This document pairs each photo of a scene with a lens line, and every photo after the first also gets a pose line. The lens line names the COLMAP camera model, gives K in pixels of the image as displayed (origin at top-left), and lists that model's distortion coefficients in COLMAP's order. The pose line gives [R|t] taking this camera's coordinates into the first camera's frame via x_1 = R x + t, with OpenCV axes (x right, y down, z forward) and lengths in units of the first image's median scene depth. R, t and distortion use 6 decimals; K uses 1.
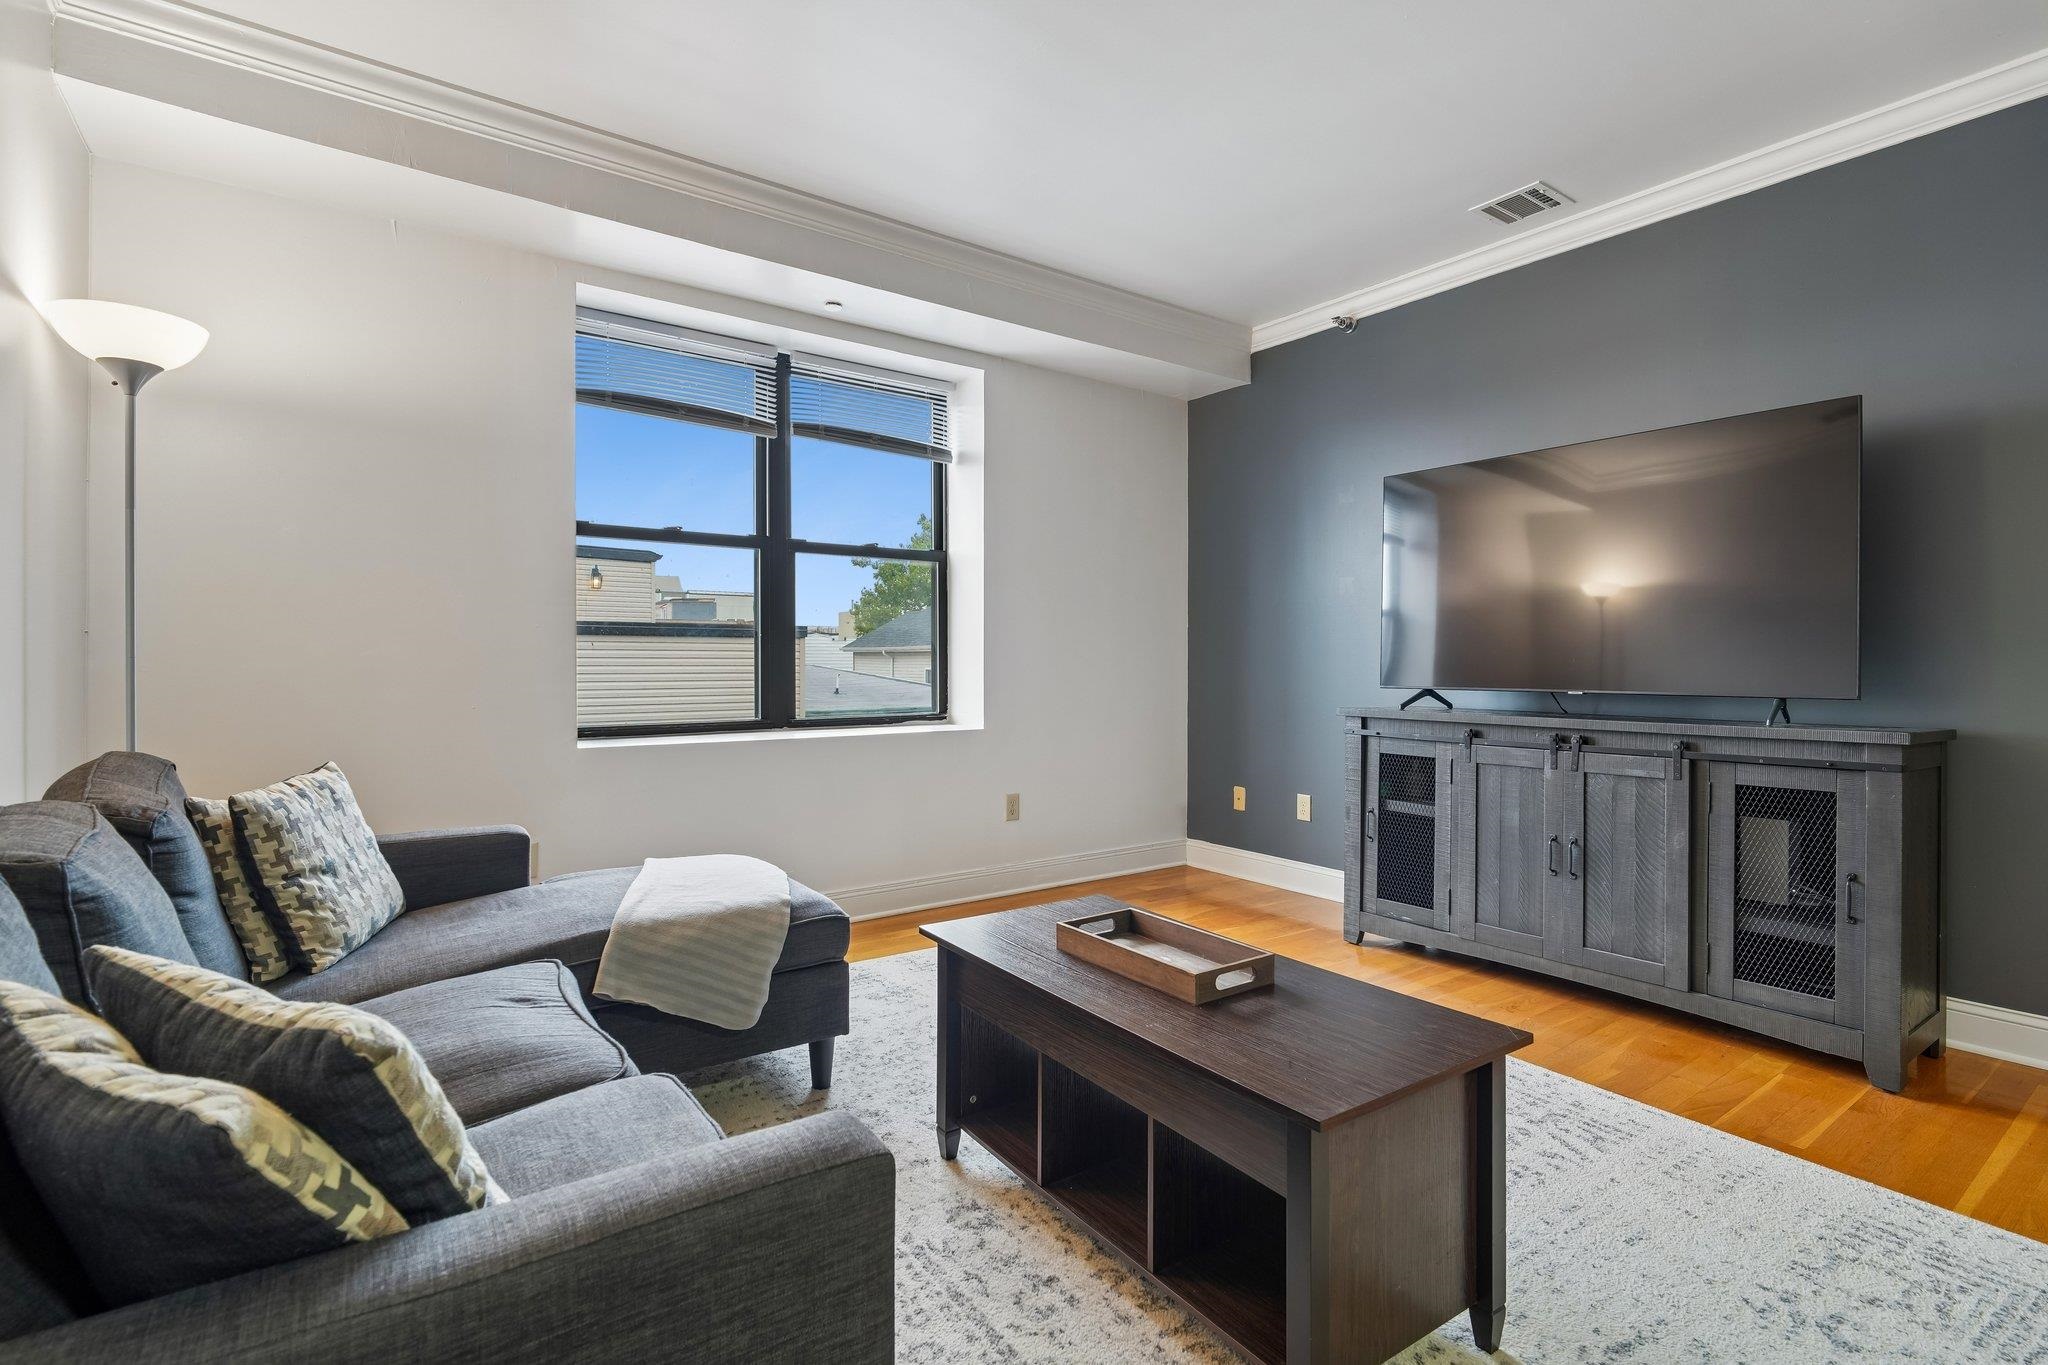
lens RADIAL K [[957.6, 0, 1023.5], [0, 957.6, 670.0], [0, 0, 1]] dist [-0.001697, -0.003805]
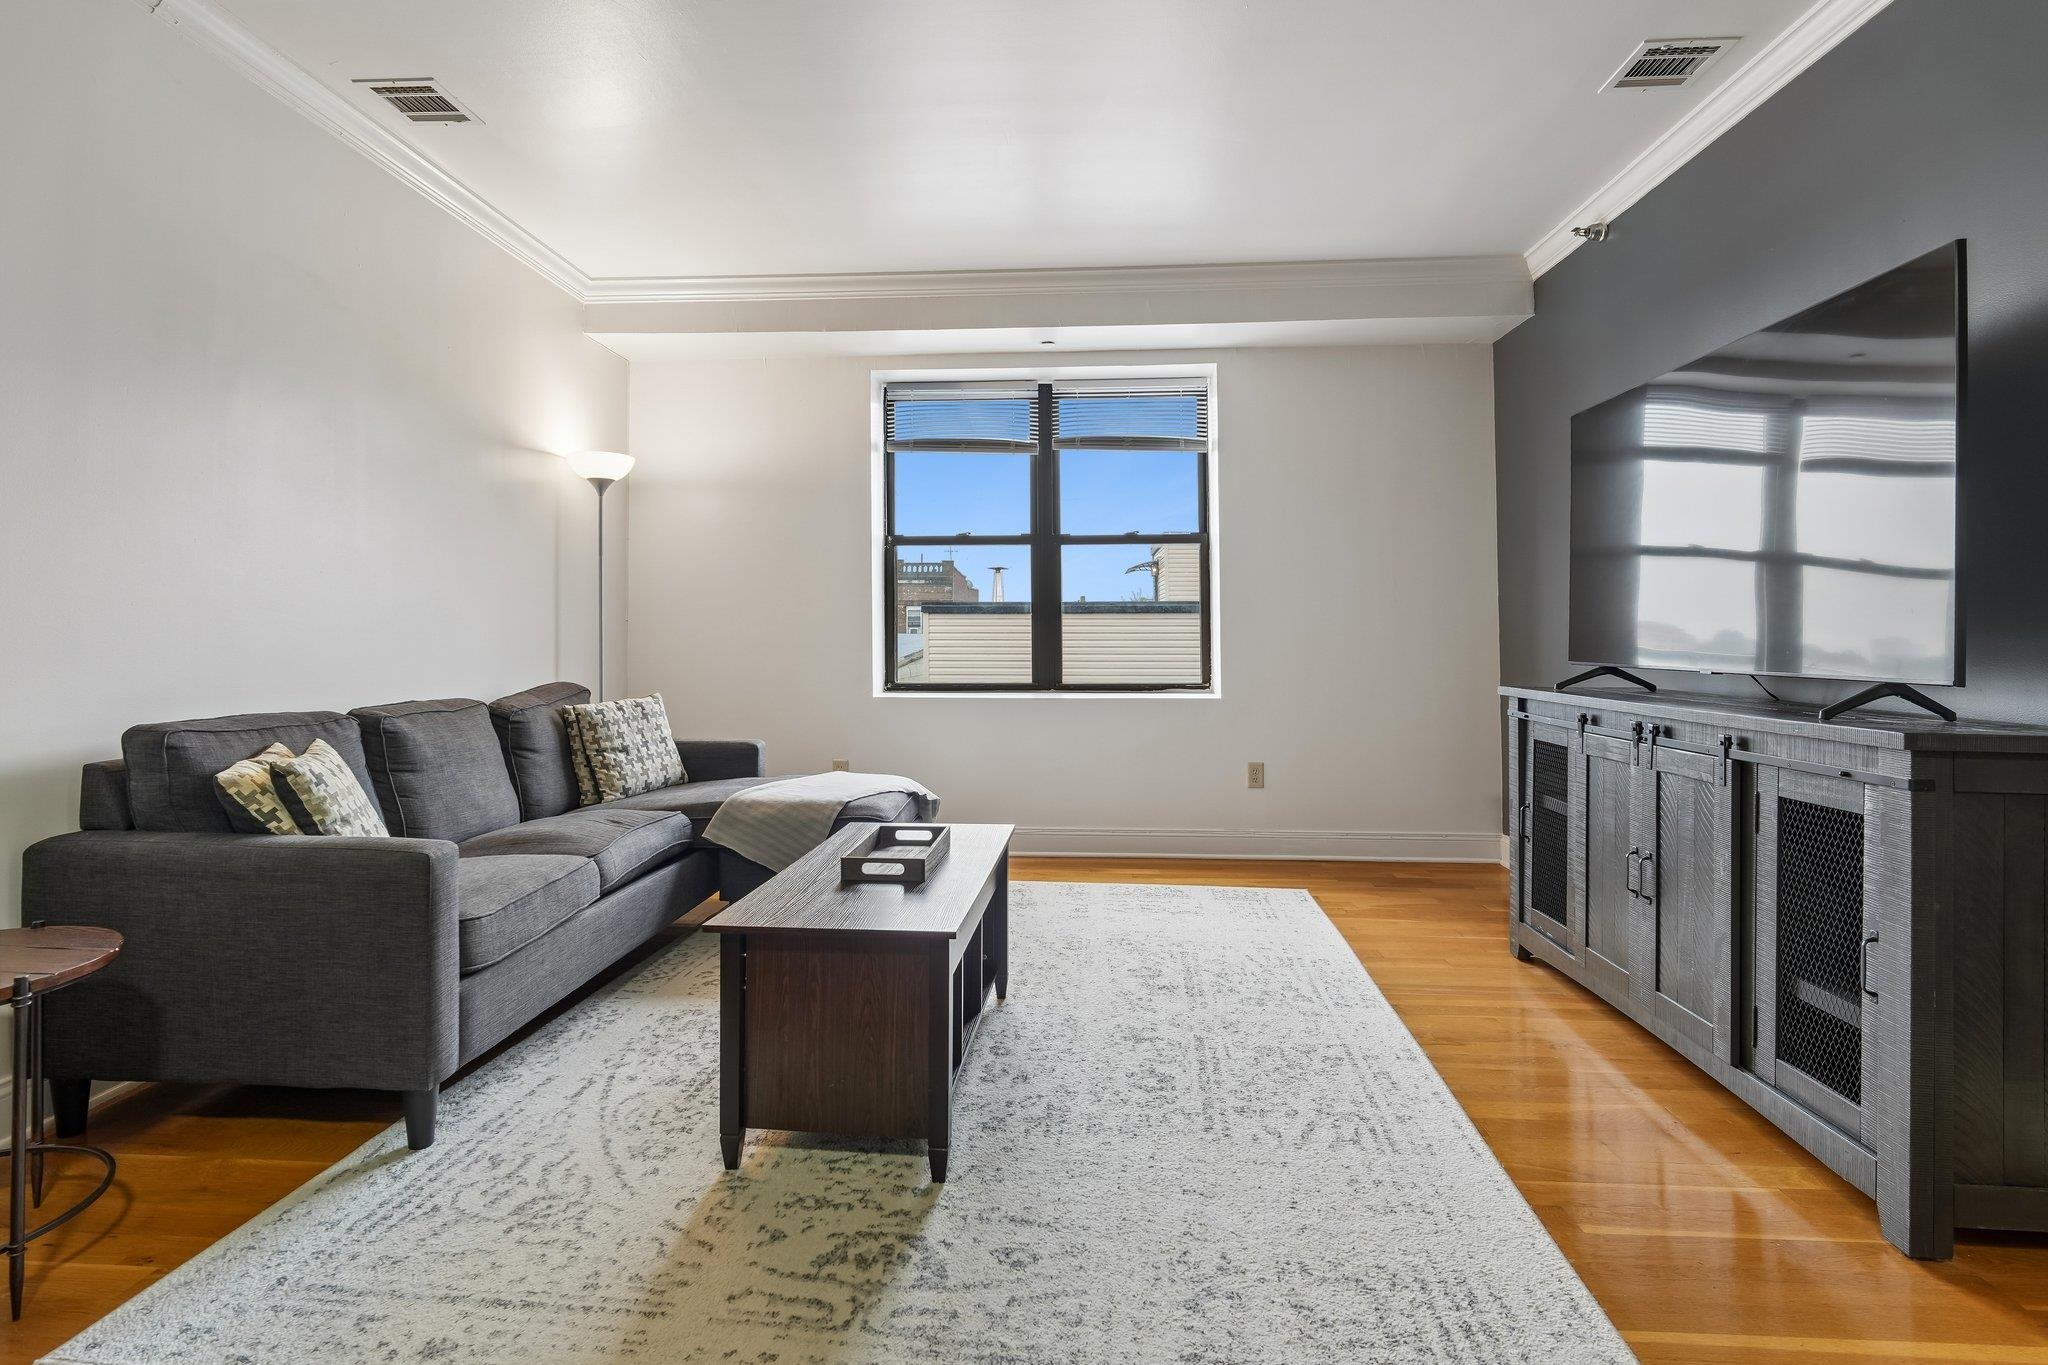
lens RADIAL K [[957.6, 0, 1013.6], [0, 957.6, 633.9], [0, 0, 1]] dist [-0.001697, -0.003805]
pose [[0.770885, -0.004503, -0.636958, 0.612306], [-0.002847, 0.999941, -0.010515, 0.002492], [0.636968, 0.009919, 0.770826, 0.038221]]
